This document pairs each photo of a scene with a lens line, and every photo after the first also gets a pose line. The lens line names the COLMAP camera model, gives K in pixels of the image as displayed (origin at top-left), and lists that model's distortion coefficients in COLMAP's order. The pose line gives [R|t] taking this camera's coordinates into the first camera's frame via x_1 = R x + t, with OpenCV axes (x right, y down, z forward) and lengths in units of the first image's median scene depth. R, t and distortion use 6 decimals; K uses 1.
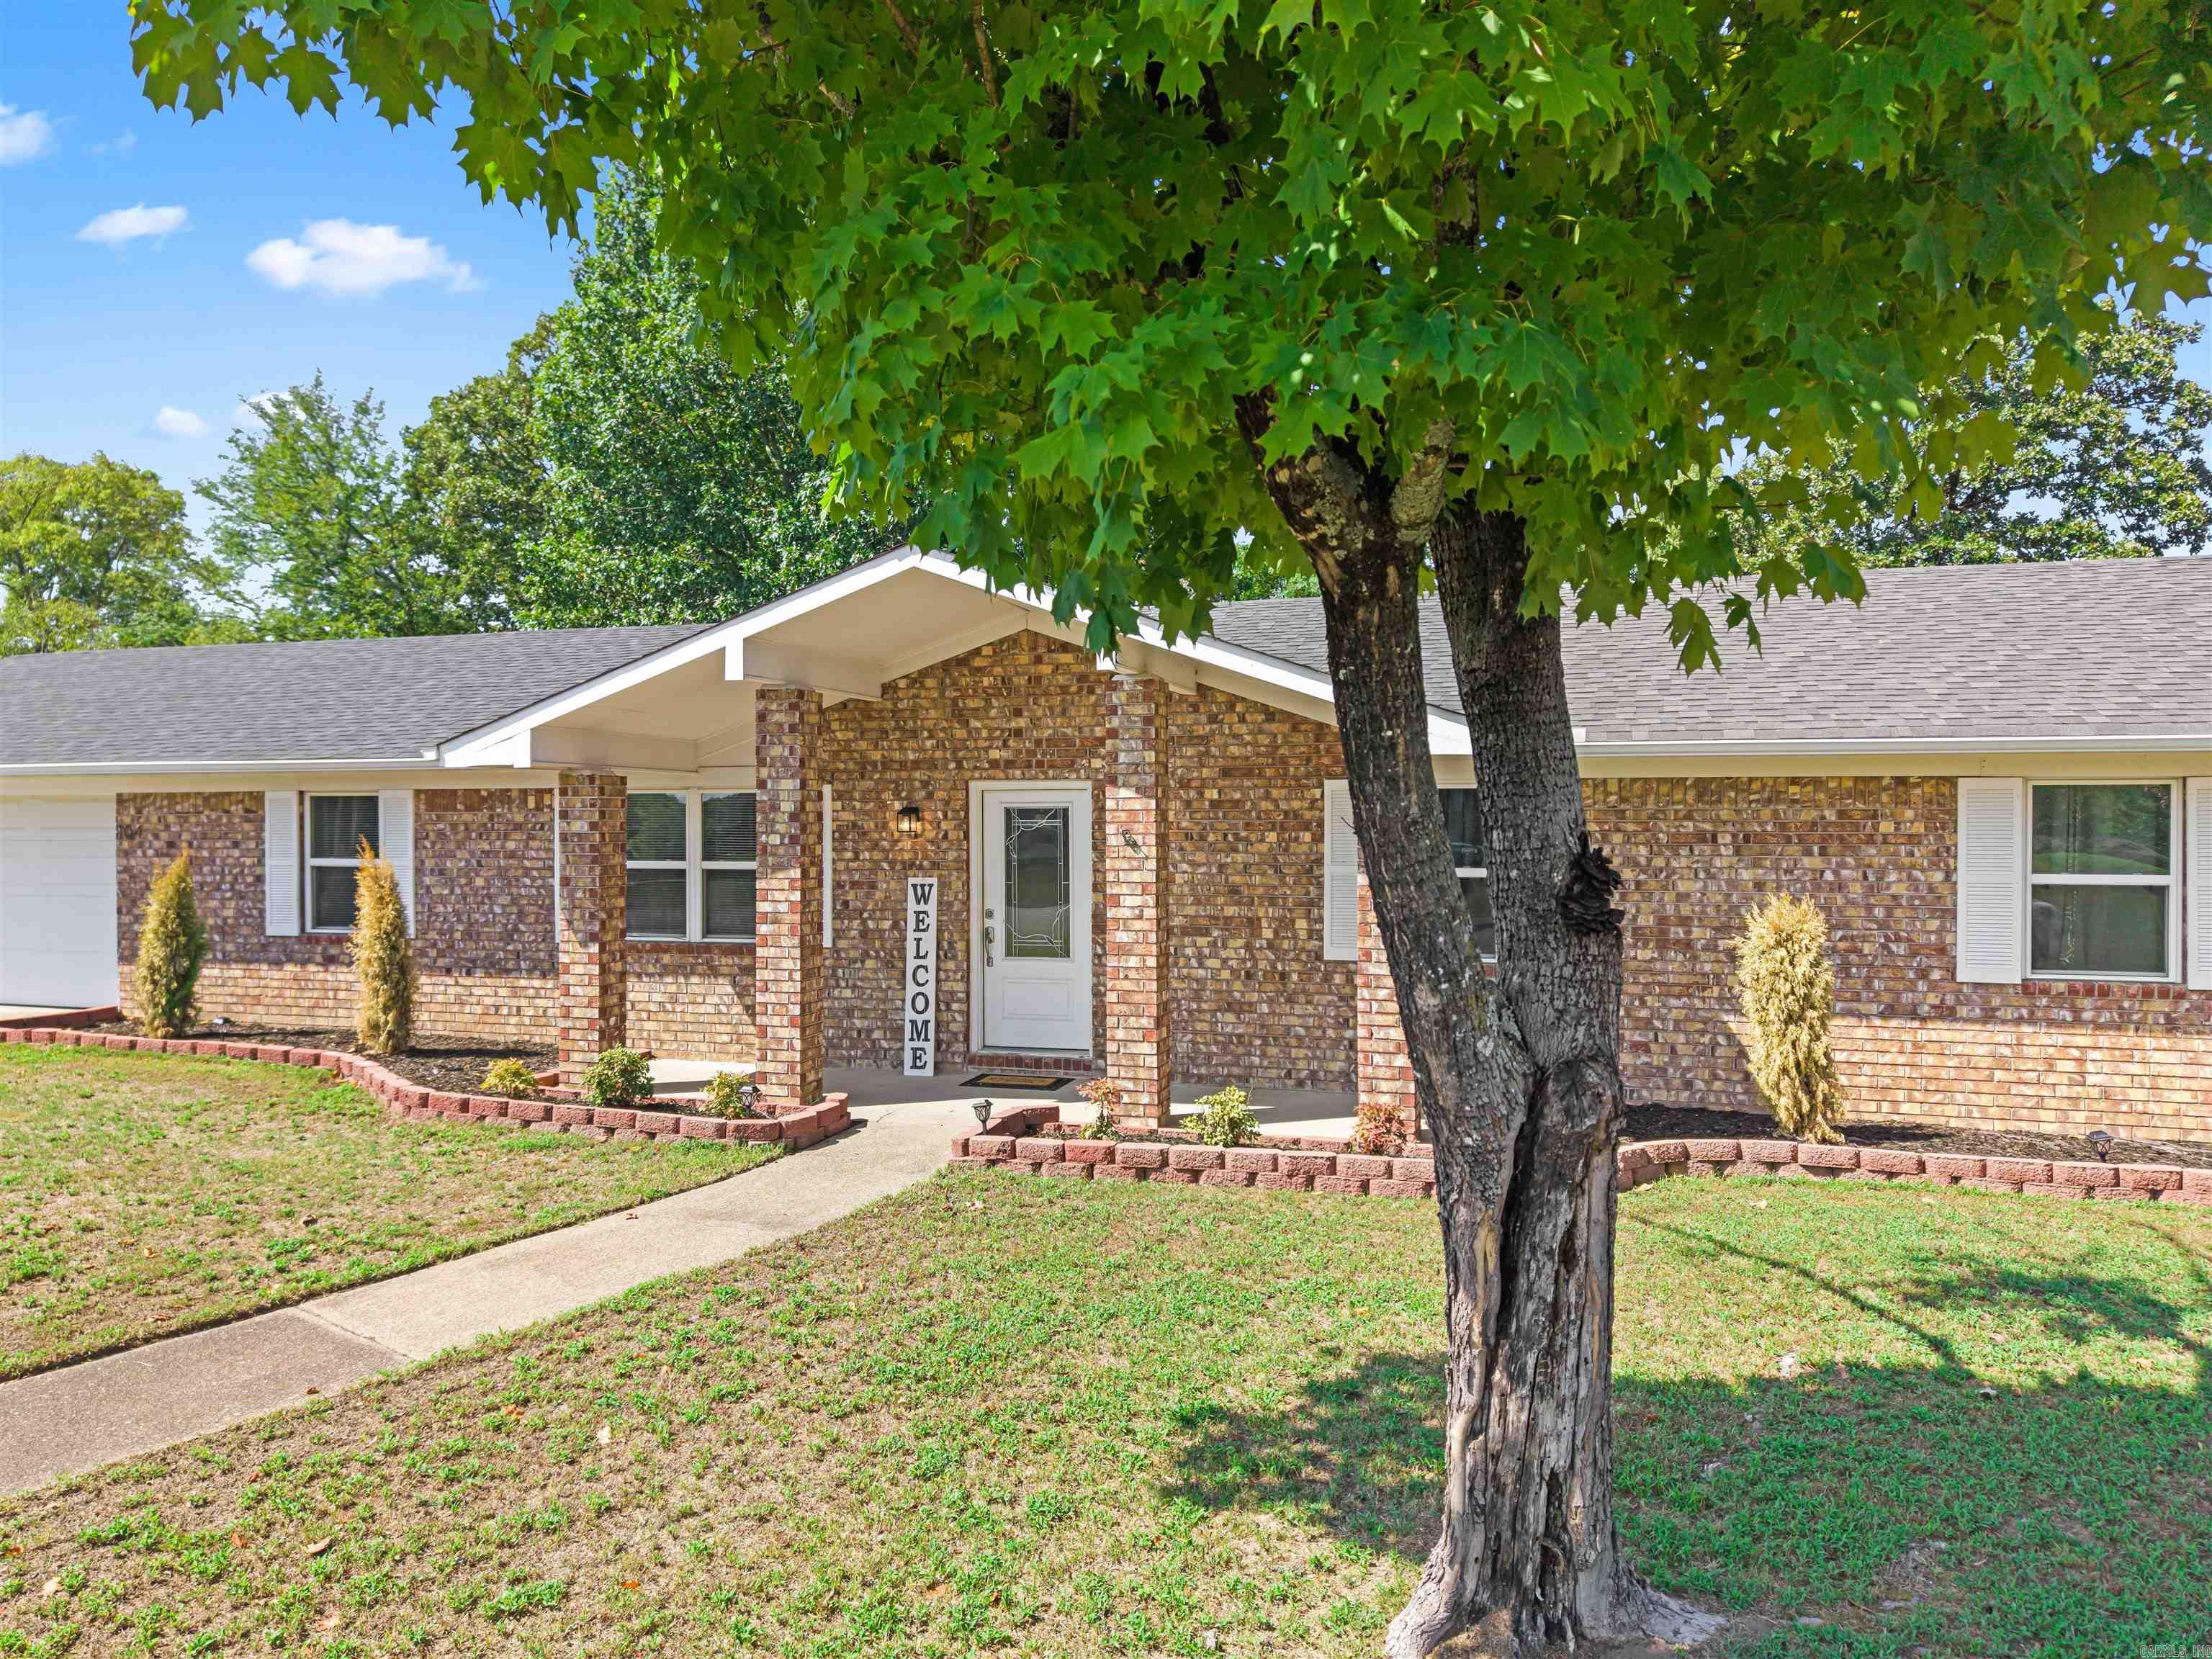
lens RADIAL K [[1485.2, 0, 1101.7], [0, 1485.2, 848.6], [0, 0, 1]] dist [0.026895, -0.033738]
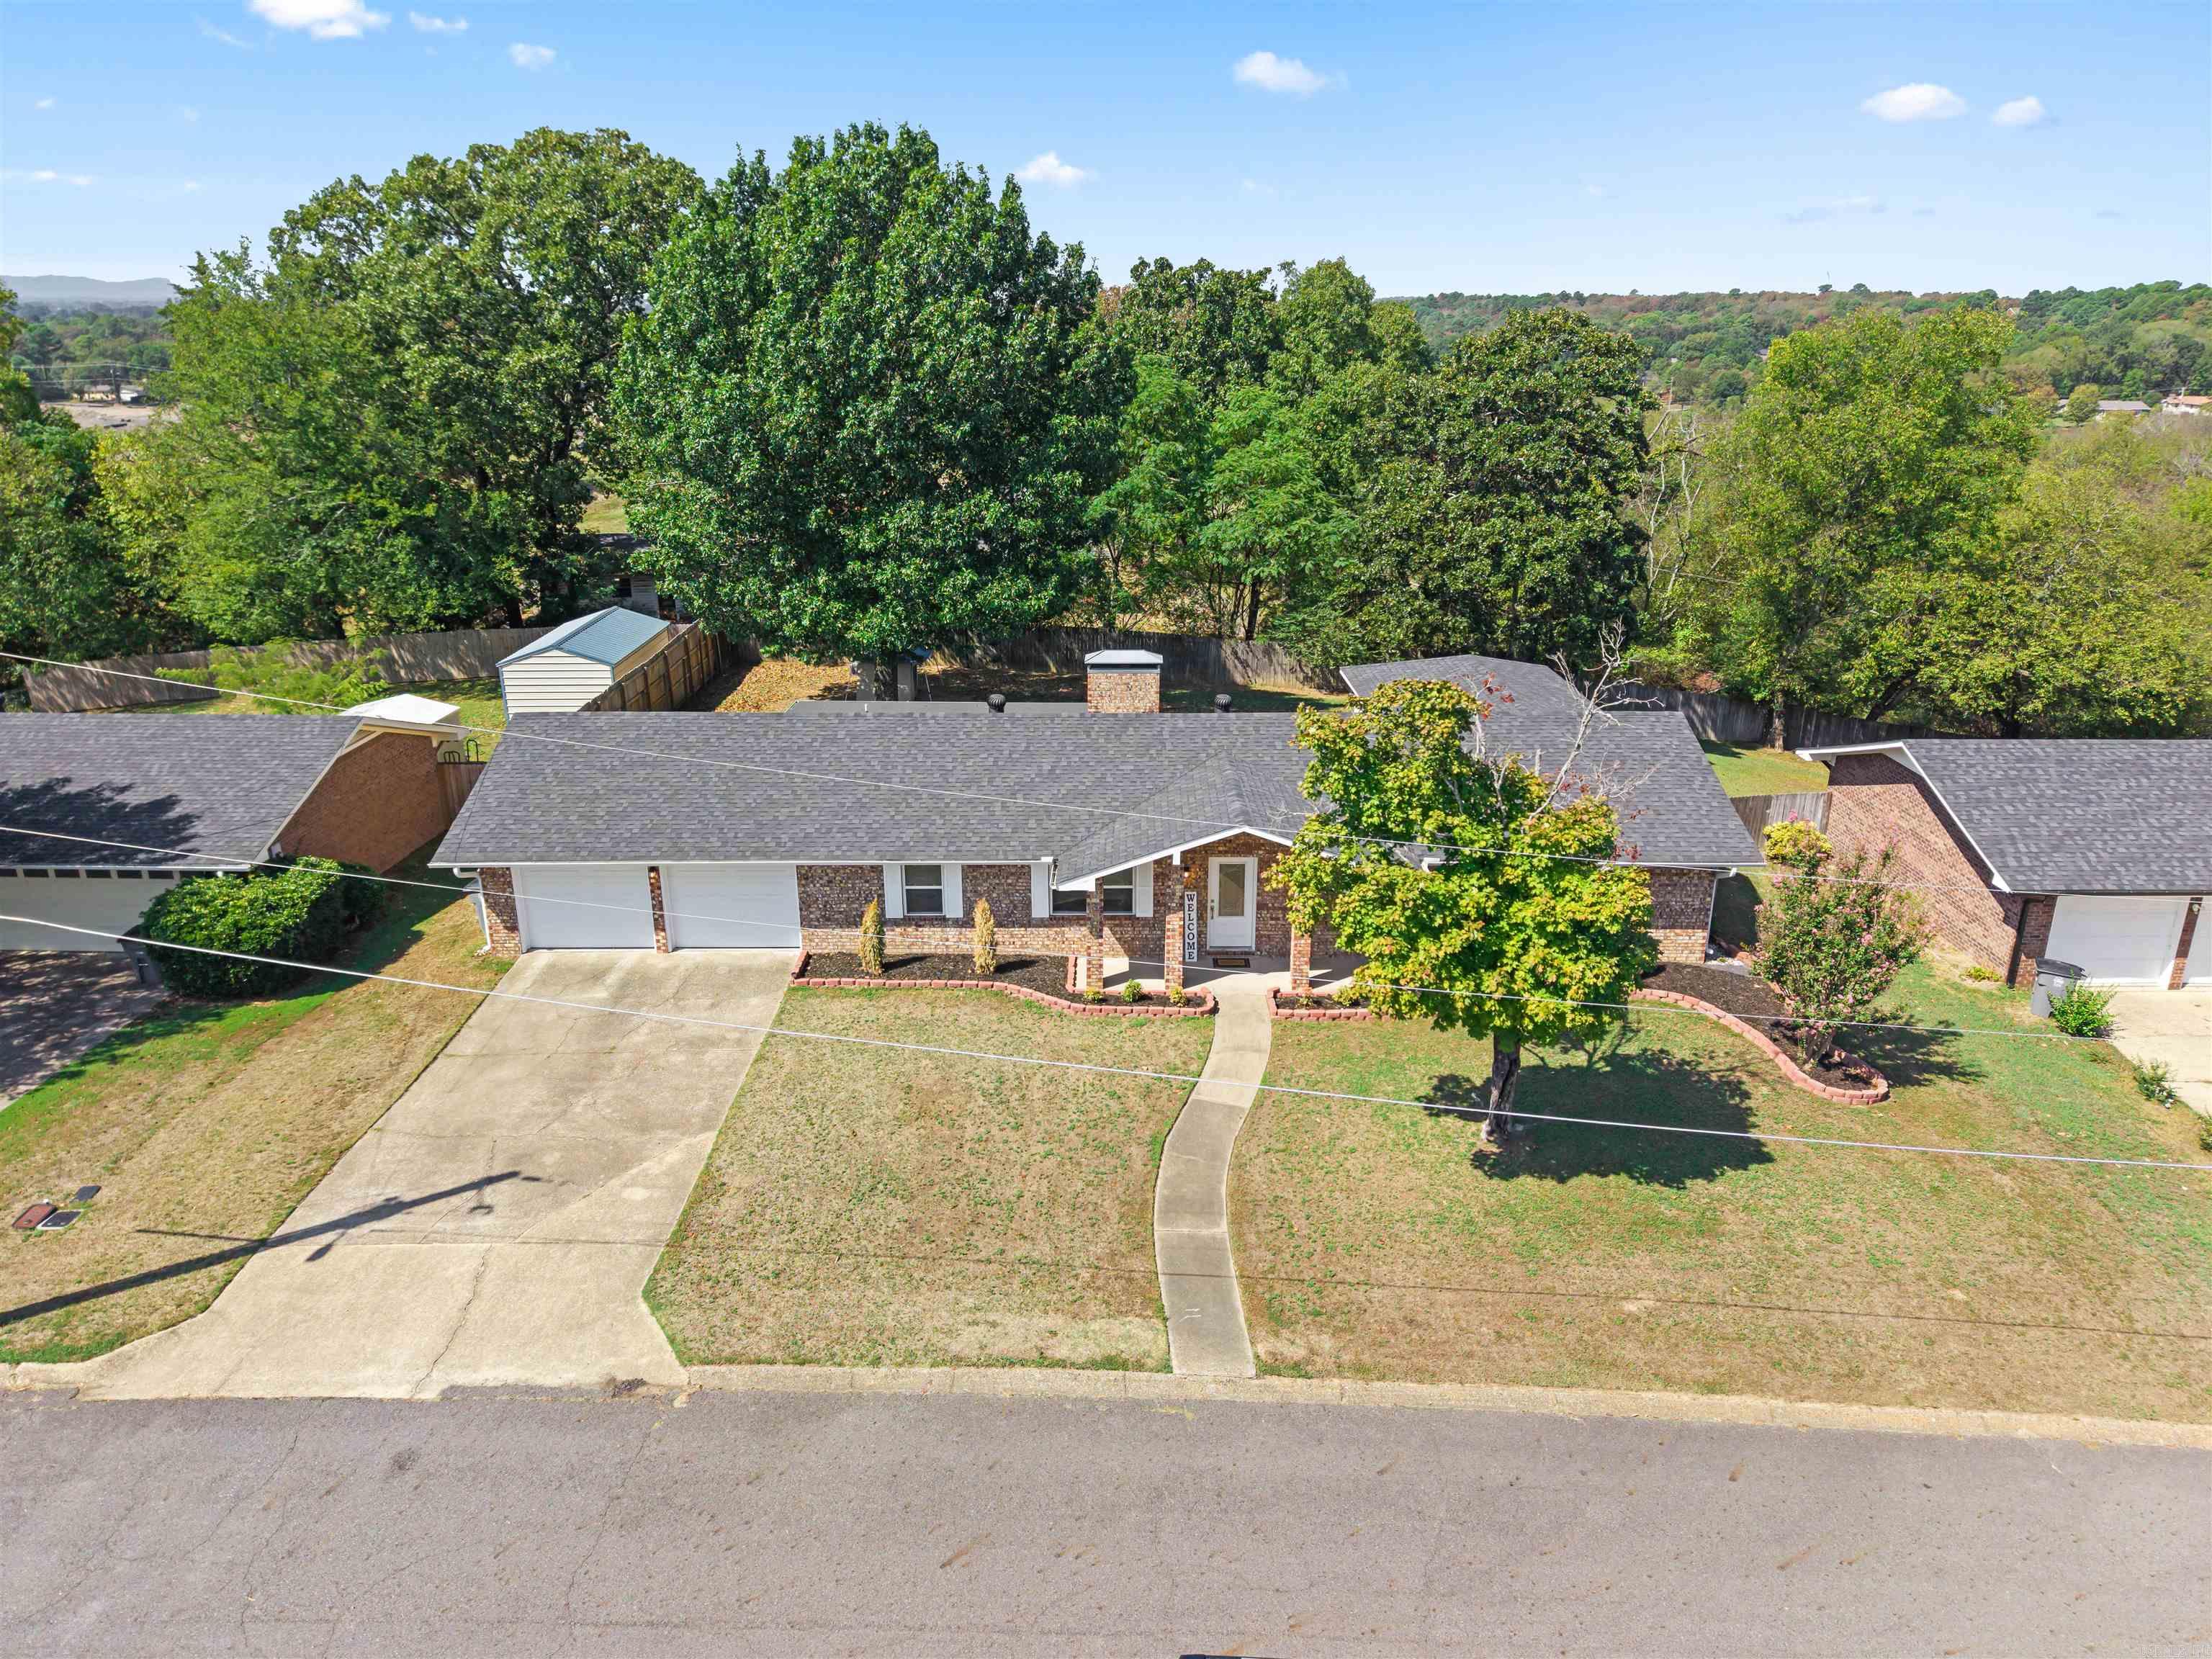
lens RADIAL K [[1485.2, 0, 1060.5], [0, 1485.2, 837.5], [0, 0, 1]] dist [0.026895, -0.033738]
pose [[0.963134, -0.096822, 0.250995, -1.107798], [0.014639, 0.950469, 0.310474, -0.996252], [-0.268624, -0.295353, 0.916847, -1.490170]]
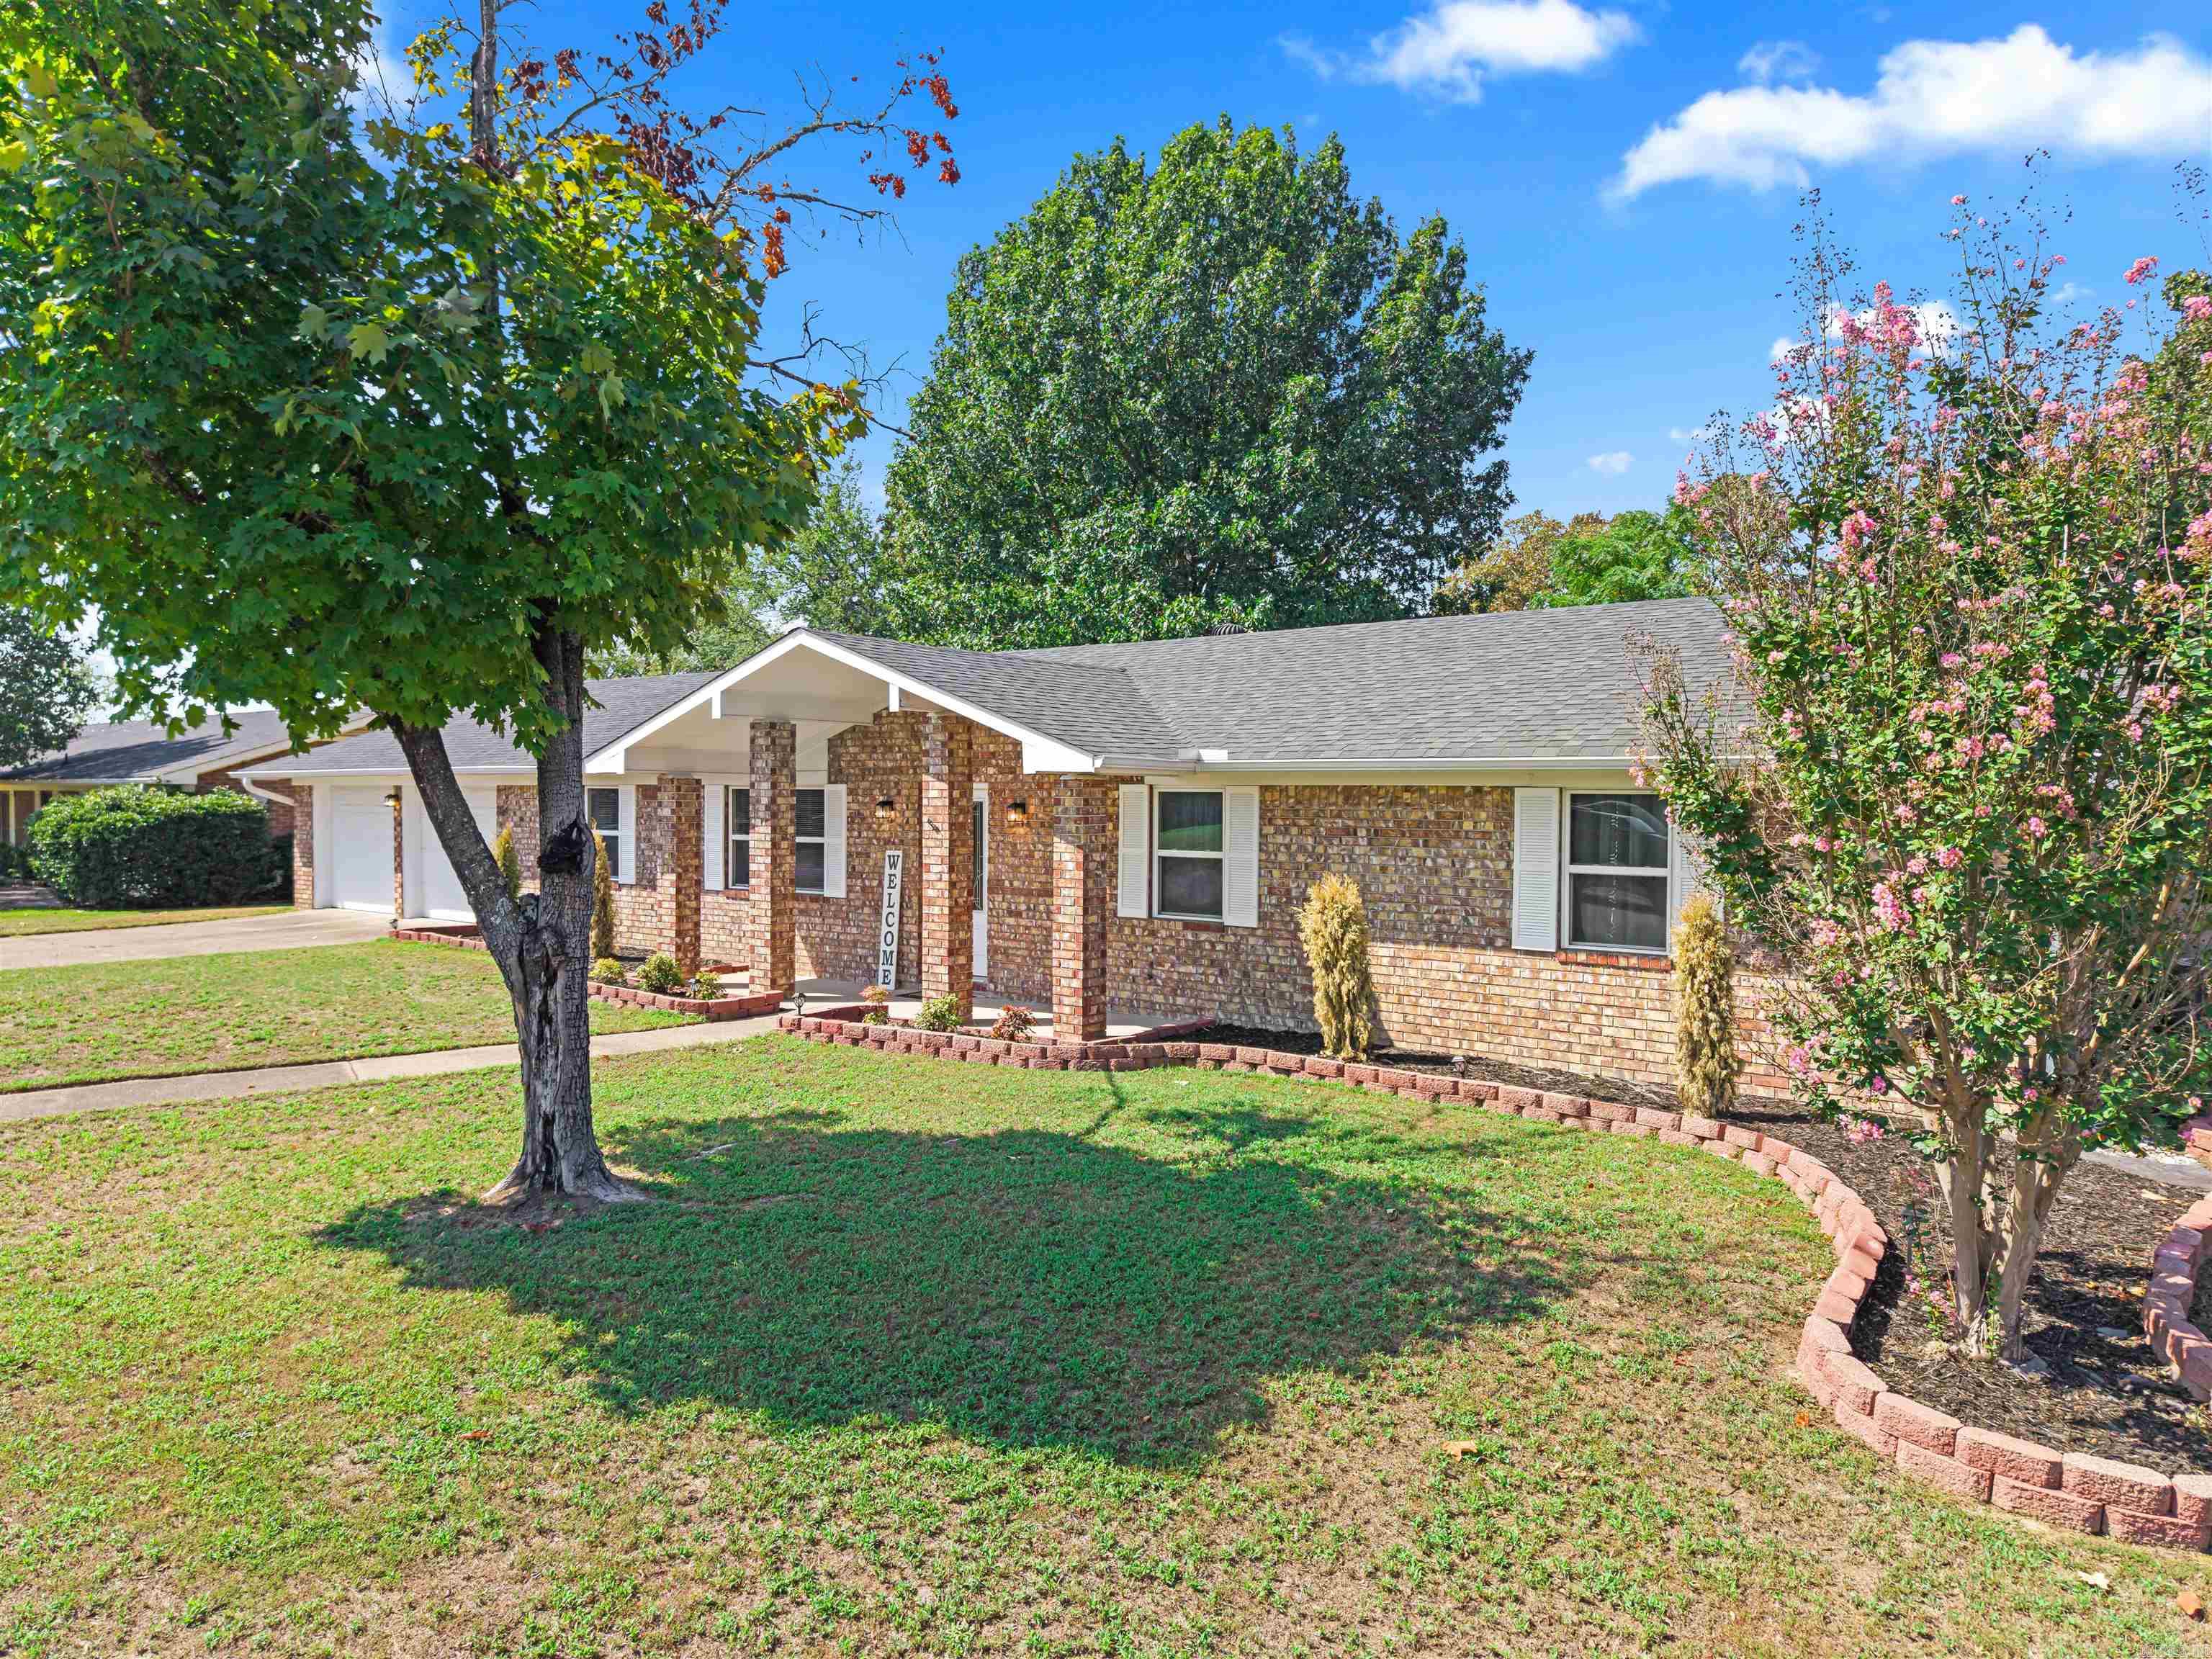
lens RADIAL K [[1485.2, 0, 1097.1], [0, 1485.2, 822.5], [0, 0, 1]] dist [0.026895, -0.033738]
pose [[0.931883, 0.014923, -0.362451, 0.630472], [-0.016618, 0.999861, -0.001560, -0.008828], [0.362377, 0.007477, 0.932002, -0.275637]]
